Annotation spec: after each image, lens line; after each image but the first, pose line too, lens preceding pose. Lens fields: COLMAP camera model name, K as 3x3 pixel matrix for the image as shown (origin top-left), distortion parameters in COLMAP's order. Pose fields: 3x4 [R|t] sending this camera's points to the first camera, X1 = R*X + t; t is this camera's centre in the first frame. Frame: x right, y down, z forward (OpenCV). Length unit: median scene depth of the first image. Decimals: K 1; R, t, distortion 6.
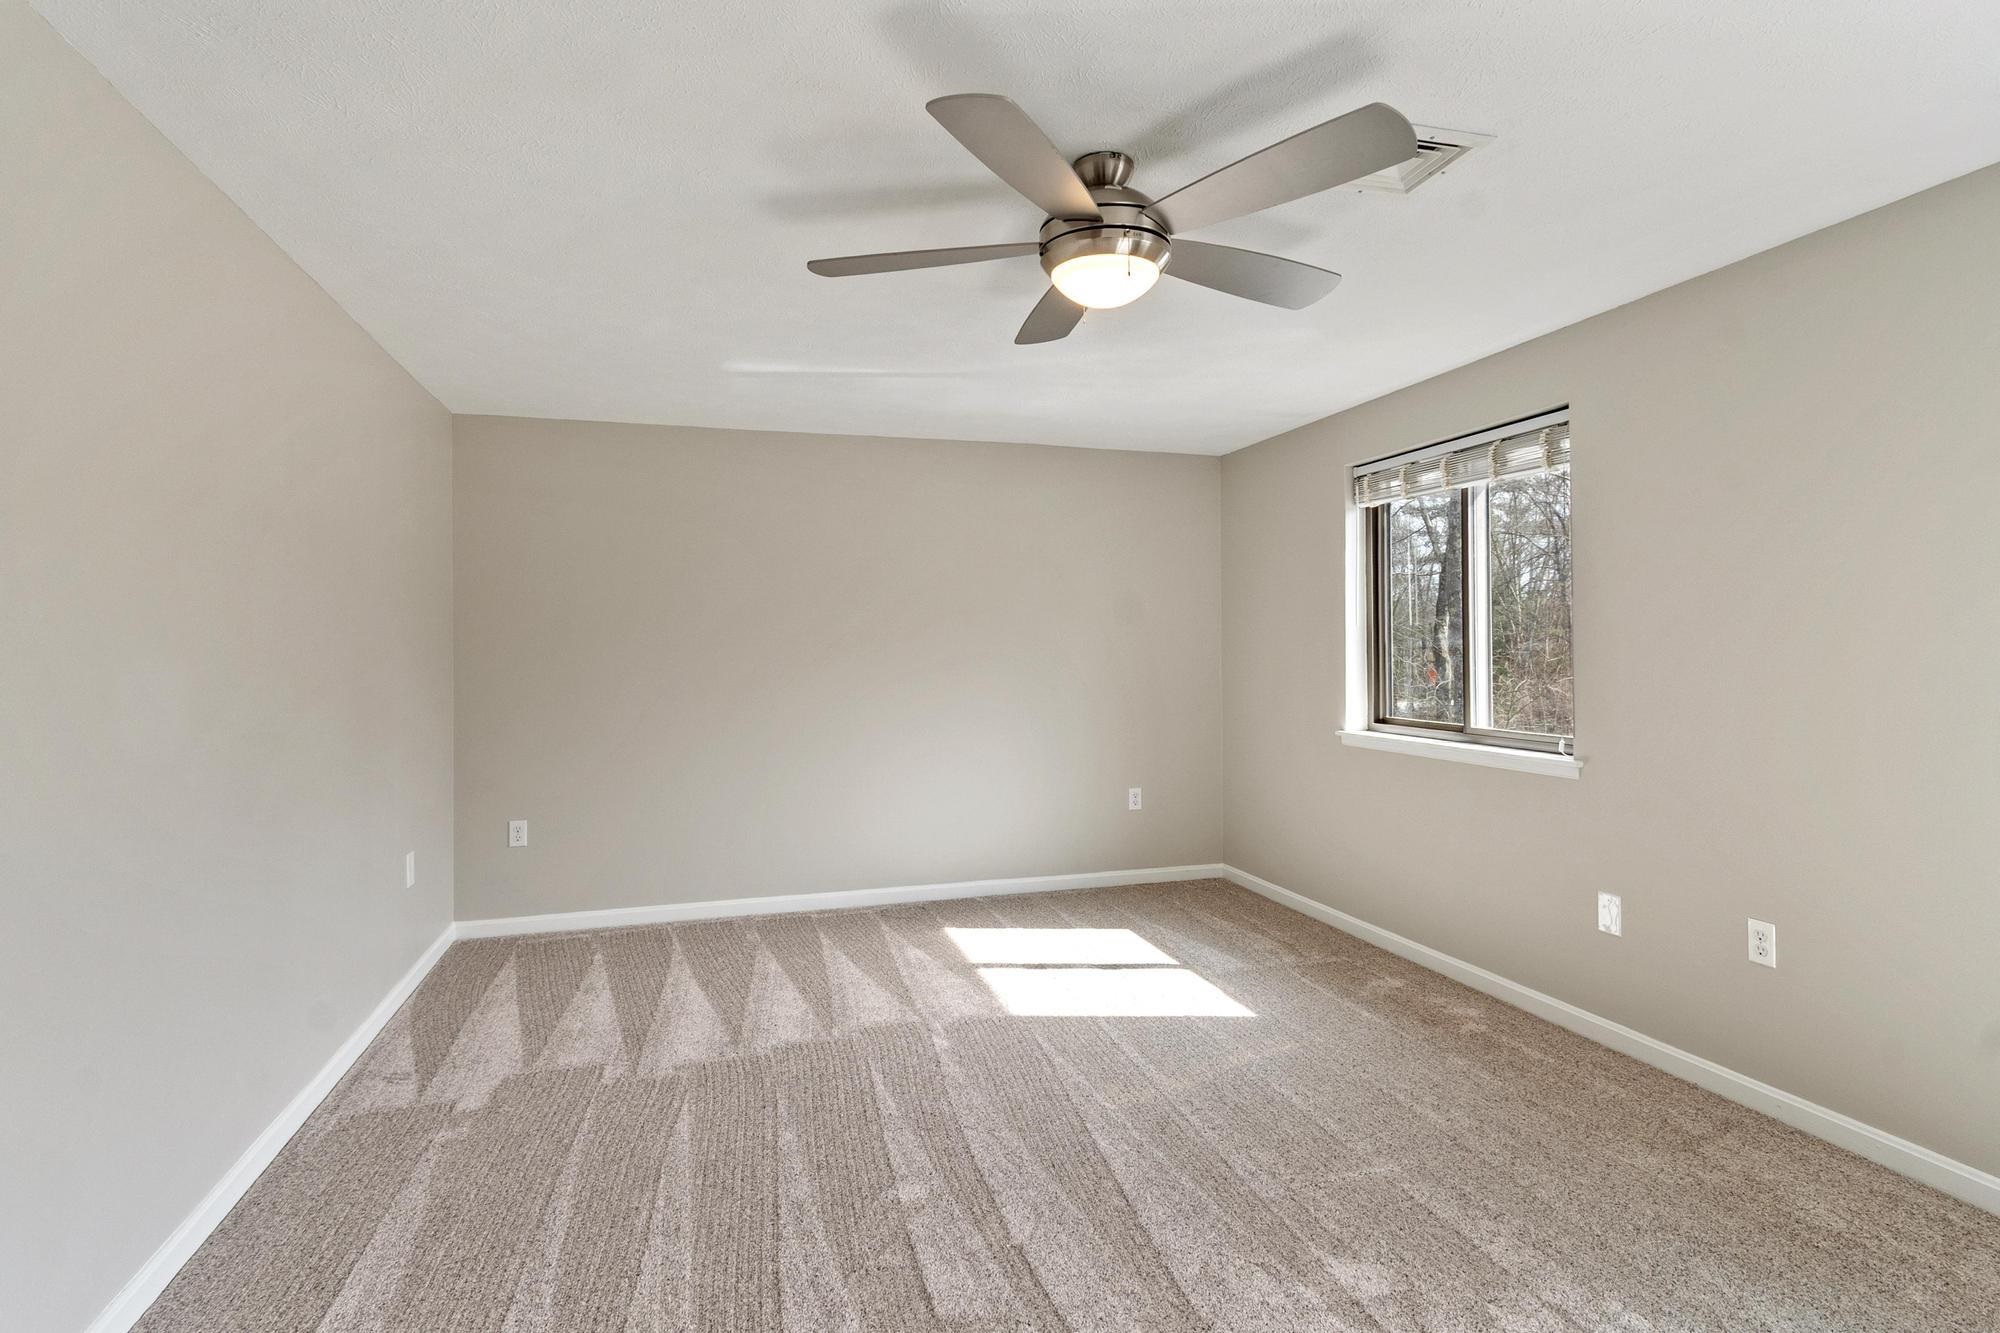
lens RADIAL K [[987.4, 0, 1004.5], [0, 987.4, 628.2], [0, 0, 1]] dist [-0.000867, 0.000060]
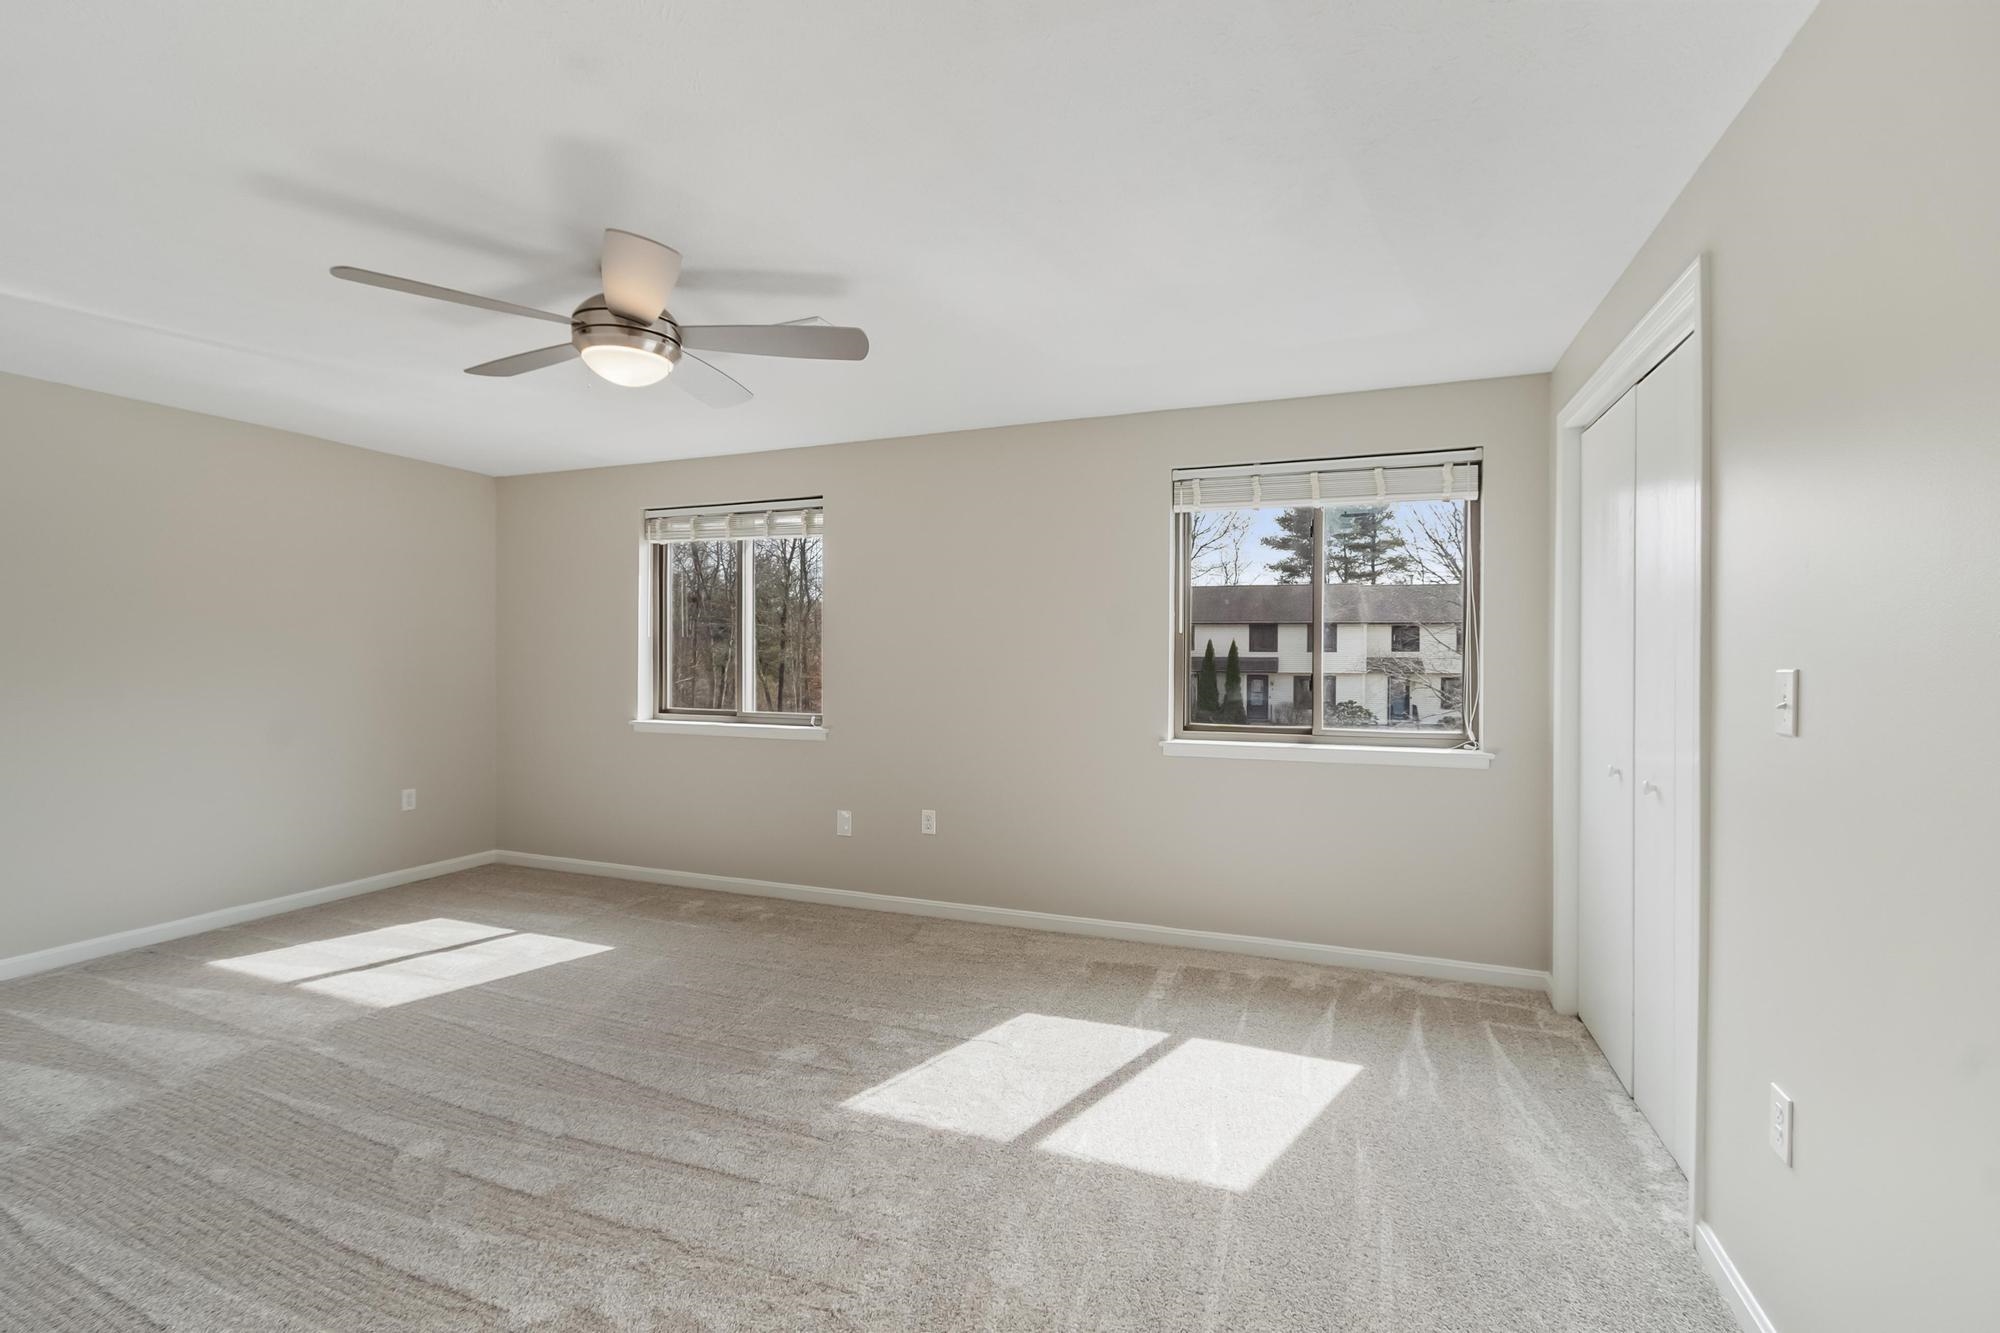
lens RADIAL K [[873.0, 0, 994.4], [0, 873.0, 660.9], [0, 0, 1]] dist [0.001808, -0.000244]
pose [[0.626219, 0.002917, 0.779642, -0.308412], [-0.023870, 0.999596, 0.015433, 0.000980], [-0.779282, -0.028275, 0.626036, -0.056565]]
